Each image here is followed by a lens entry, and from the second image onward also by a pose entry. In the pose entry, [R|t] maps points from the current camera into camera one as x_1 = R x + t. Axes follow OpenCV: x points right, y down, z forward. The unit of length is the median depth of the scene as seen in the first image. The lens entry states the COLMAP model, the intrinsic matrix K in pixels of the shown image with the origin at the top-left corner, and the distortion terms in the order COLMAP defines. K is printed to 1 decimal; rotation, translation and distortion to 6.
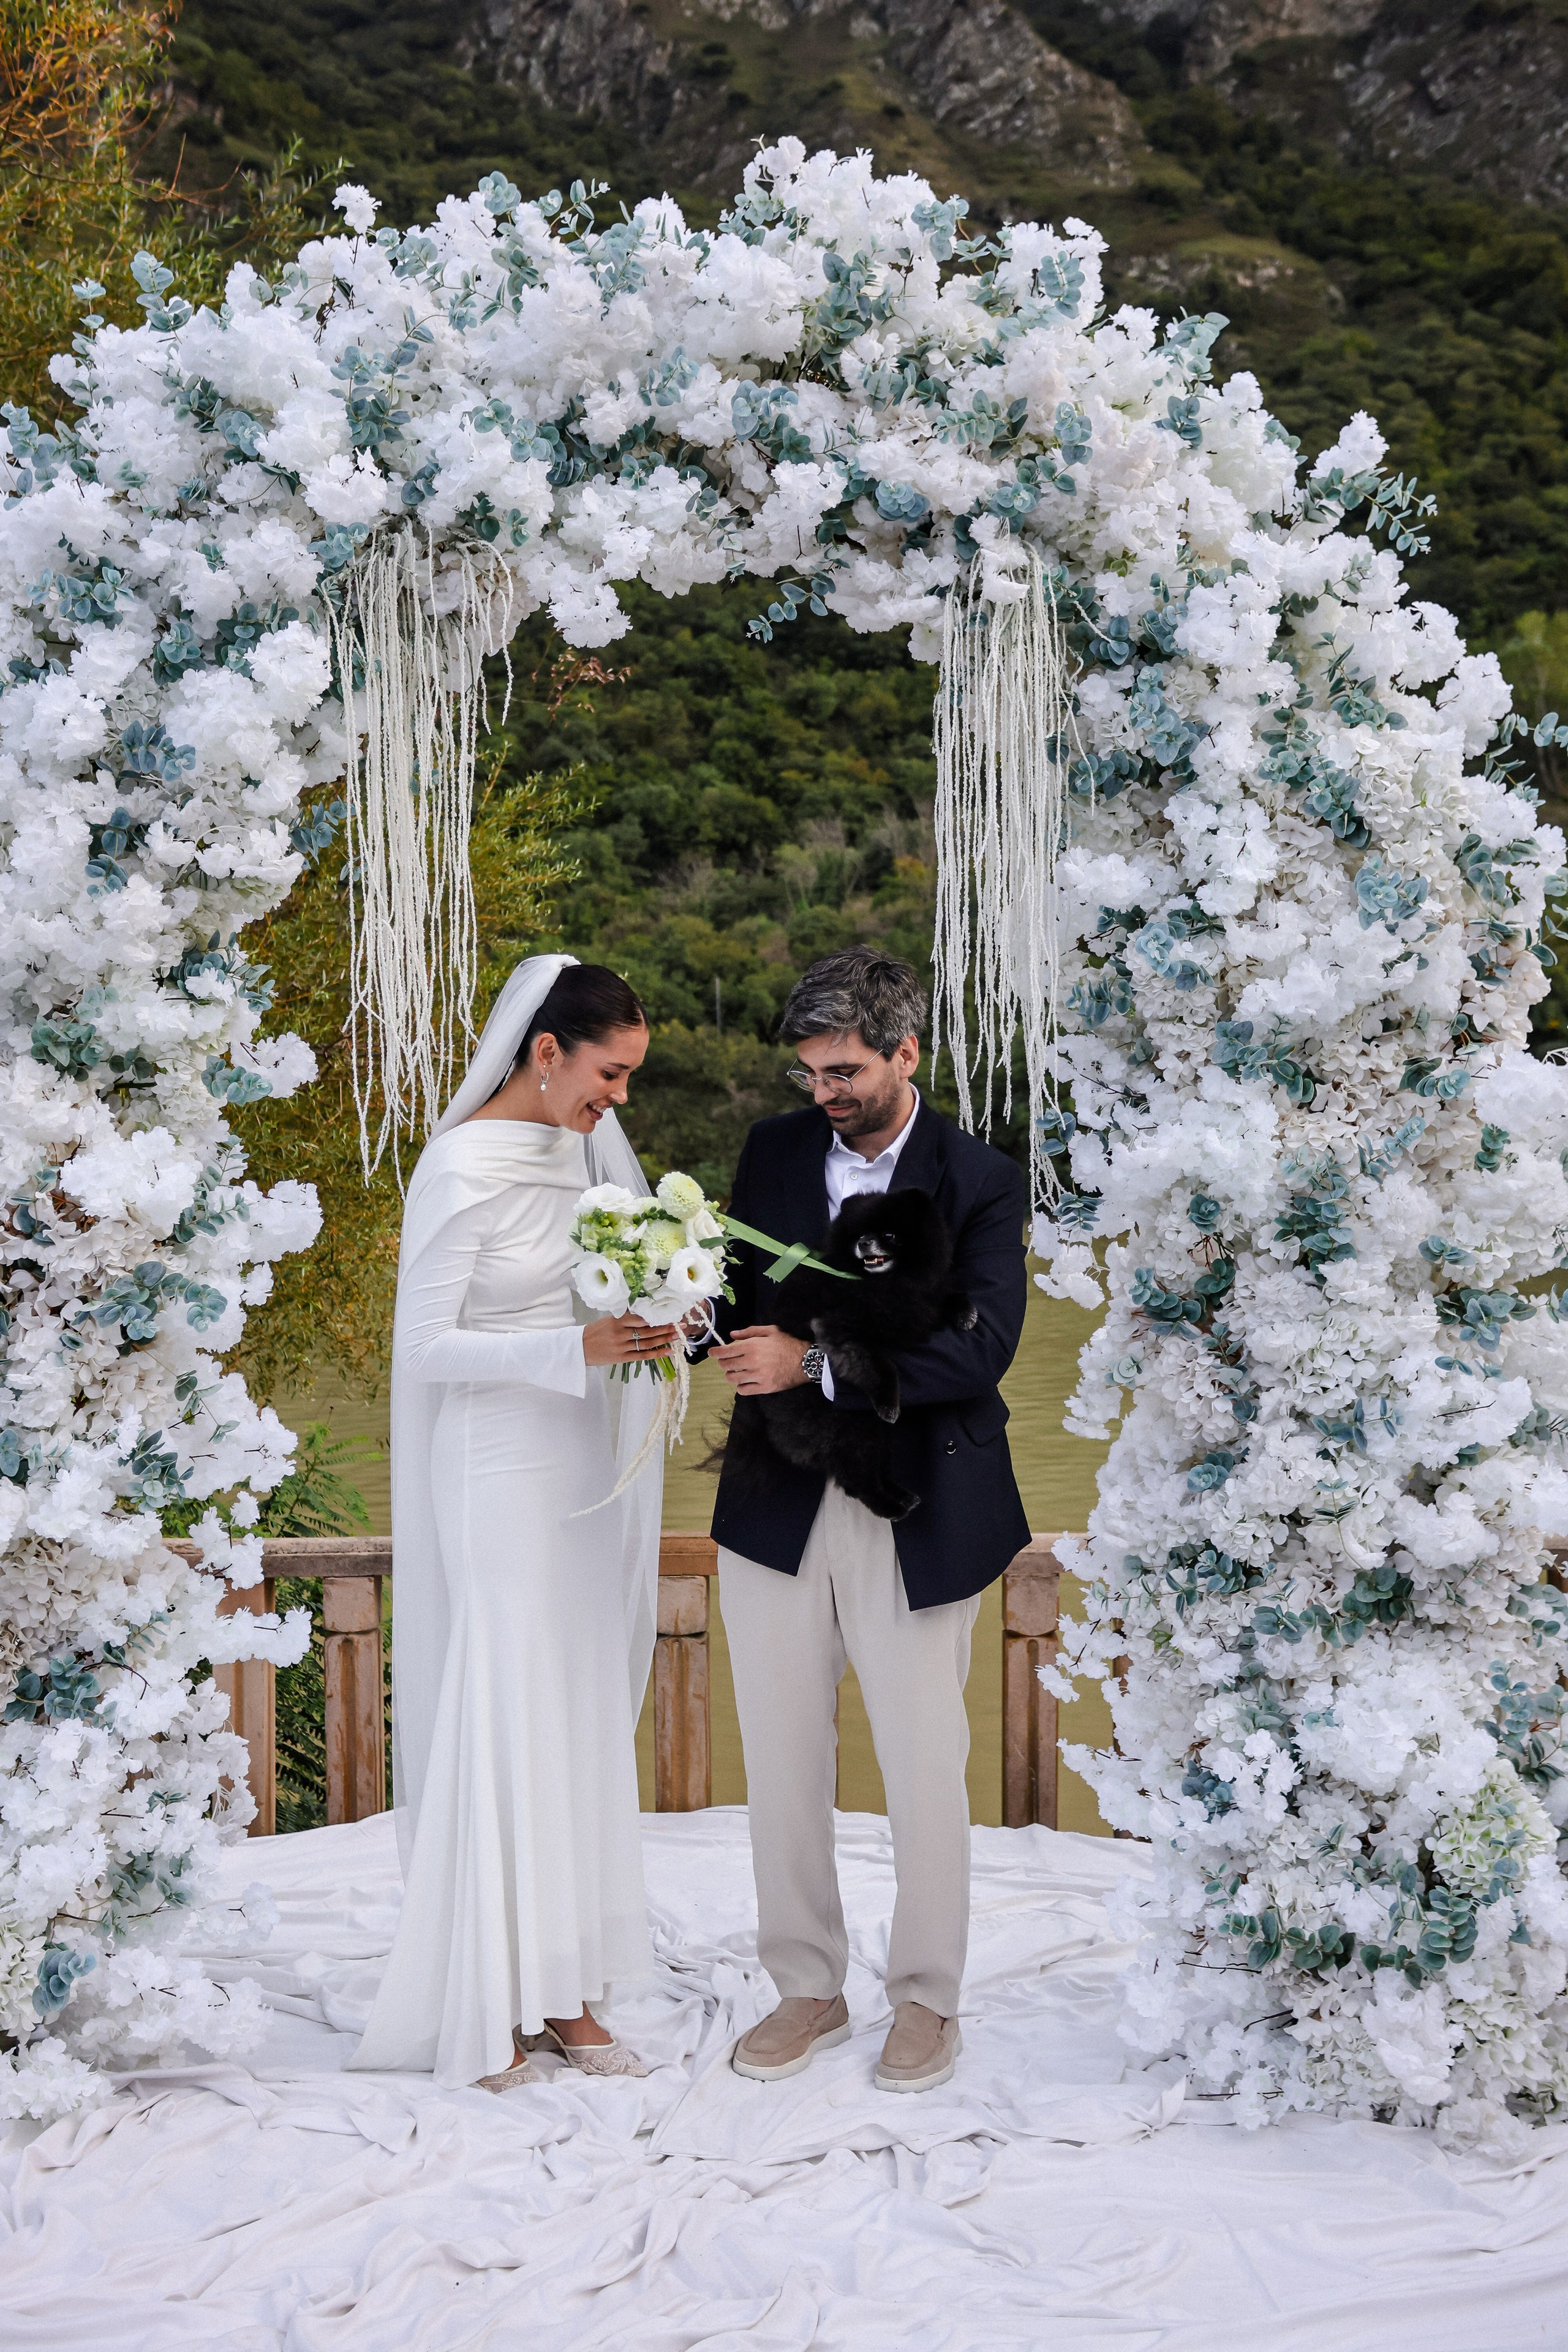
lens RADIAL K [[2499.2, 0, 793.7], [0, 2499.2, 1132.8], [0, 0, 1]] dist [0.050569, 0.000000]
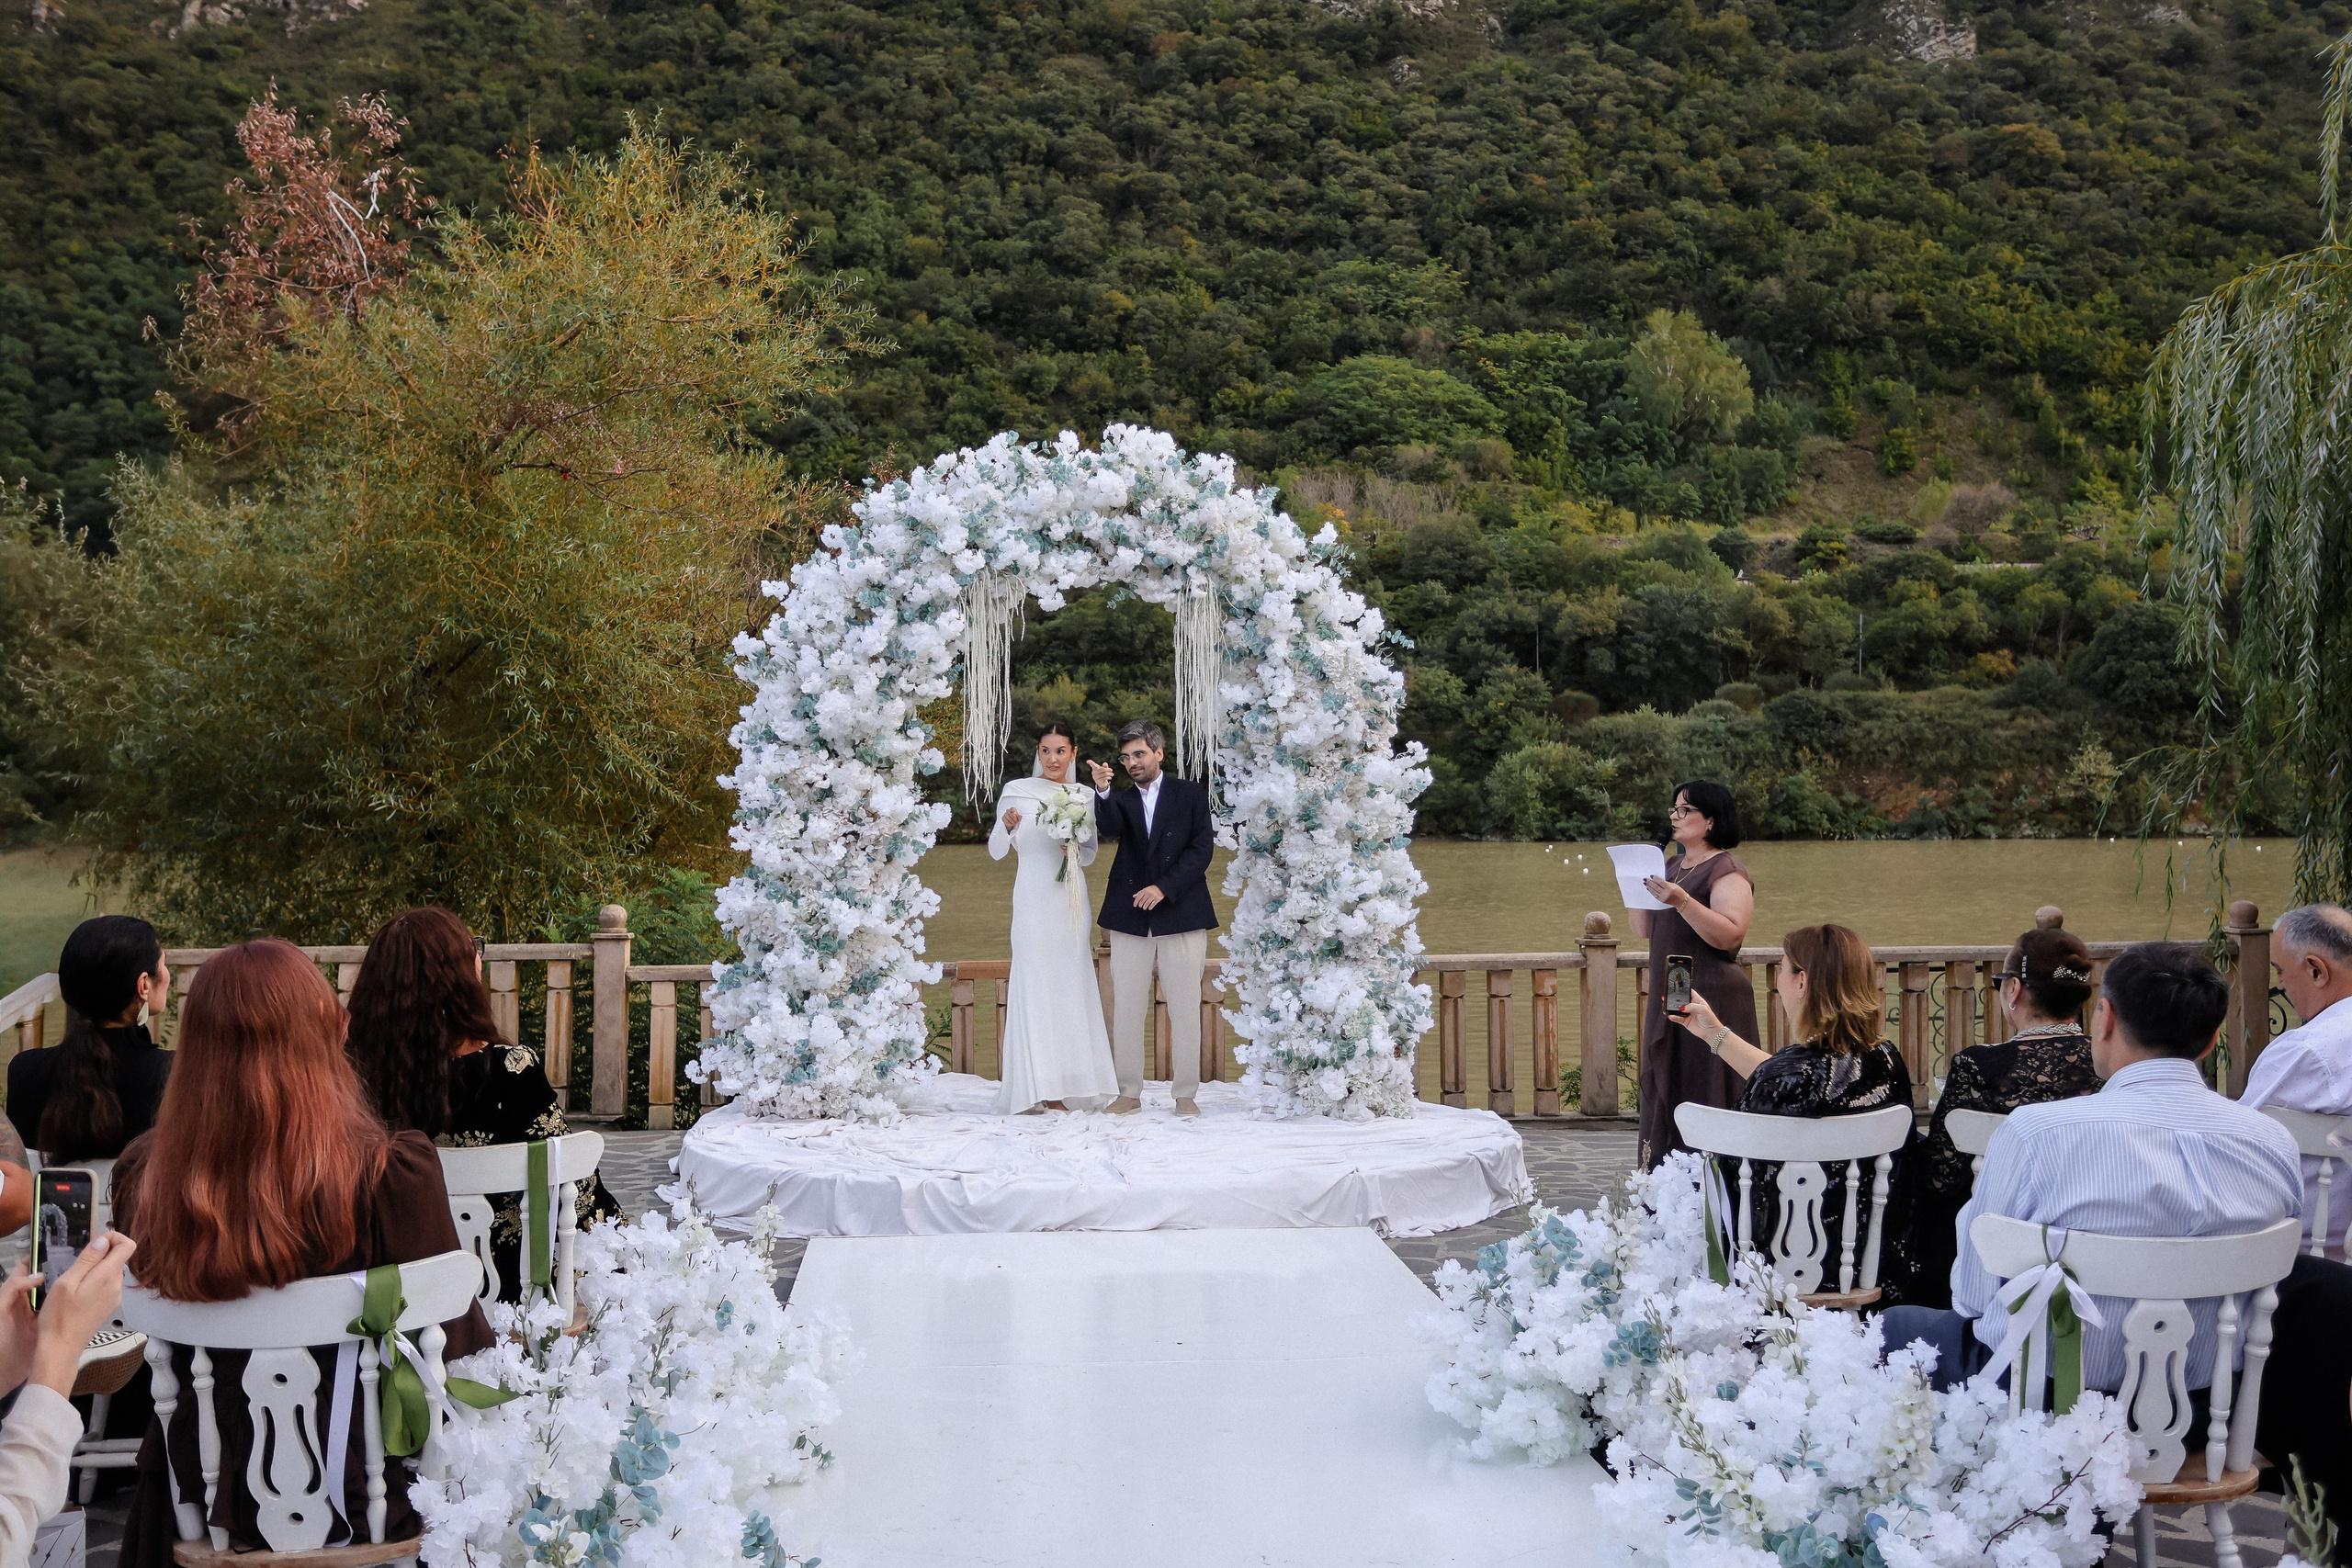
lens RADIAL K [[2209.6, 0, 1179.7], [0, 2209.6, 783.6], [0, 0, 1]] dist [0.038866, 0.000000]
pose [[0.997424, -0.003174, 0.071660, -0.114972], [0.002495, 0.999951, 0.009561, -0.024960], [-0.071687, -0.009358, 0.997383, -1.460125]]
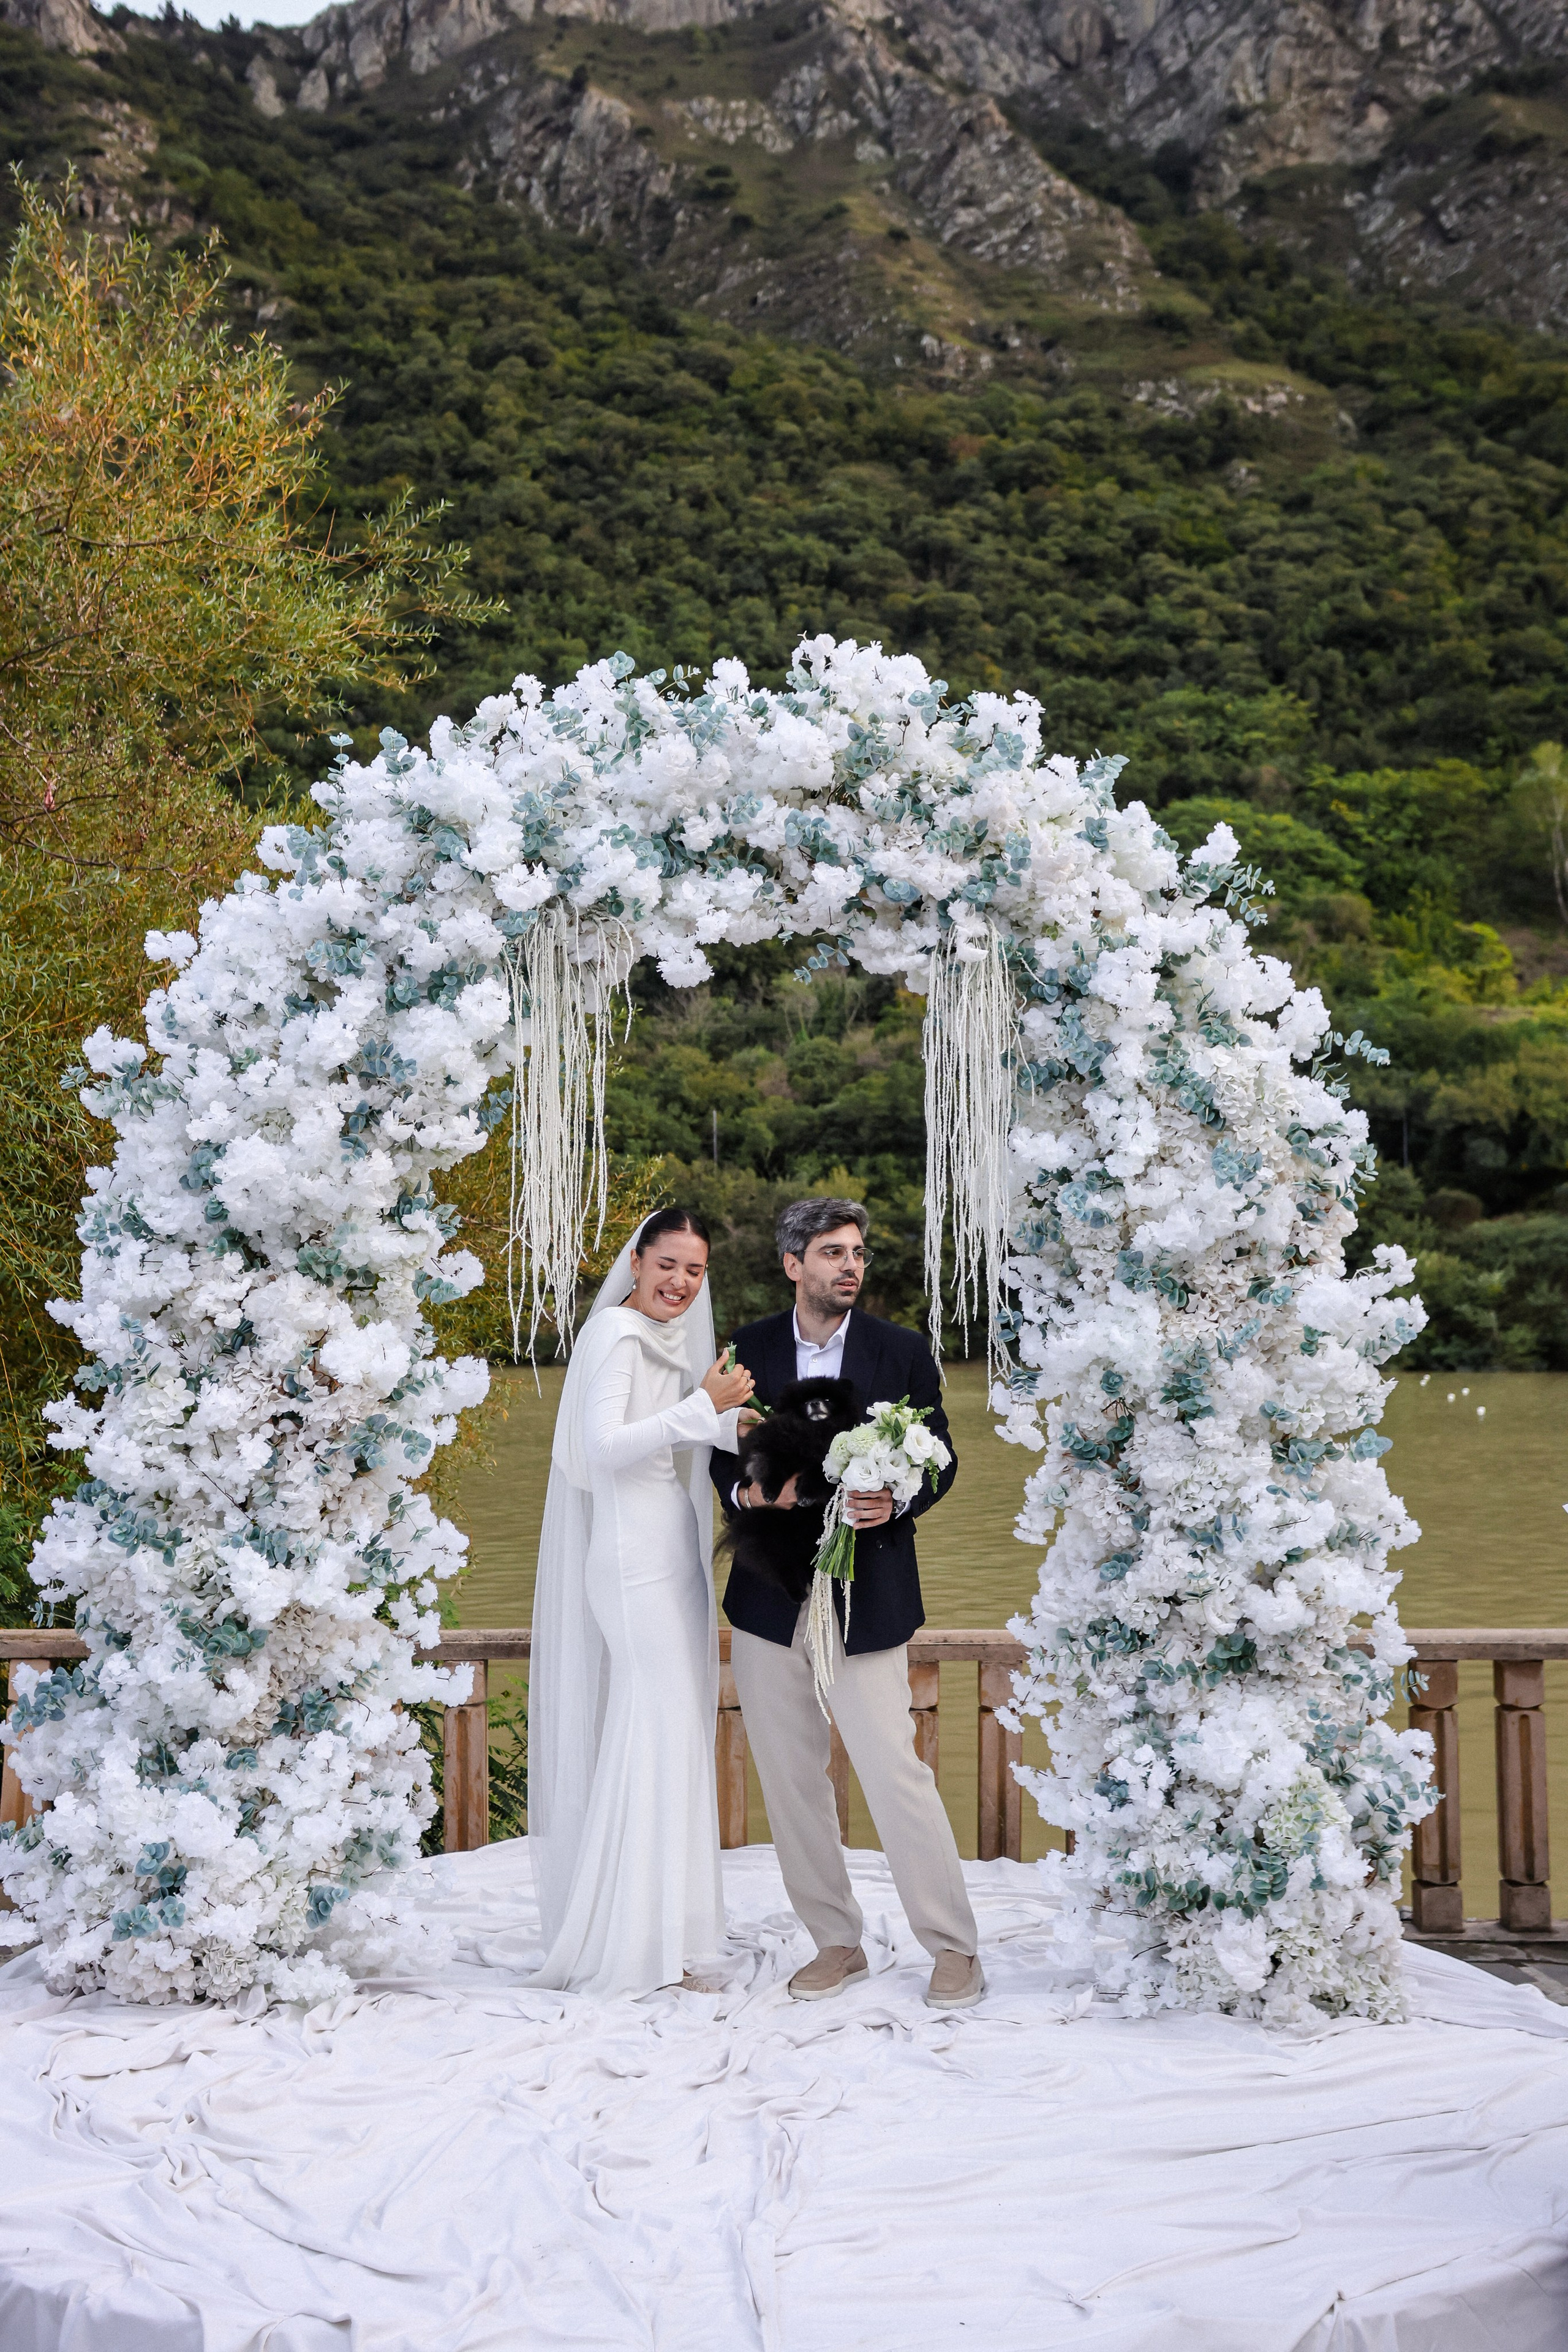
lens RADIAL K [[2582.7, 0, 809.3], [0, 2582.7, 1128.8], [0, 0, 1]] dist [0.057326, 0.000000]
pose [[0.999956, 0.006594, 0.006675, -0.018935], [-0.006221, 0.998496, -0.054472, -0.031789], [-0.007024, 0.054428, 0.998493, -0.481203]]
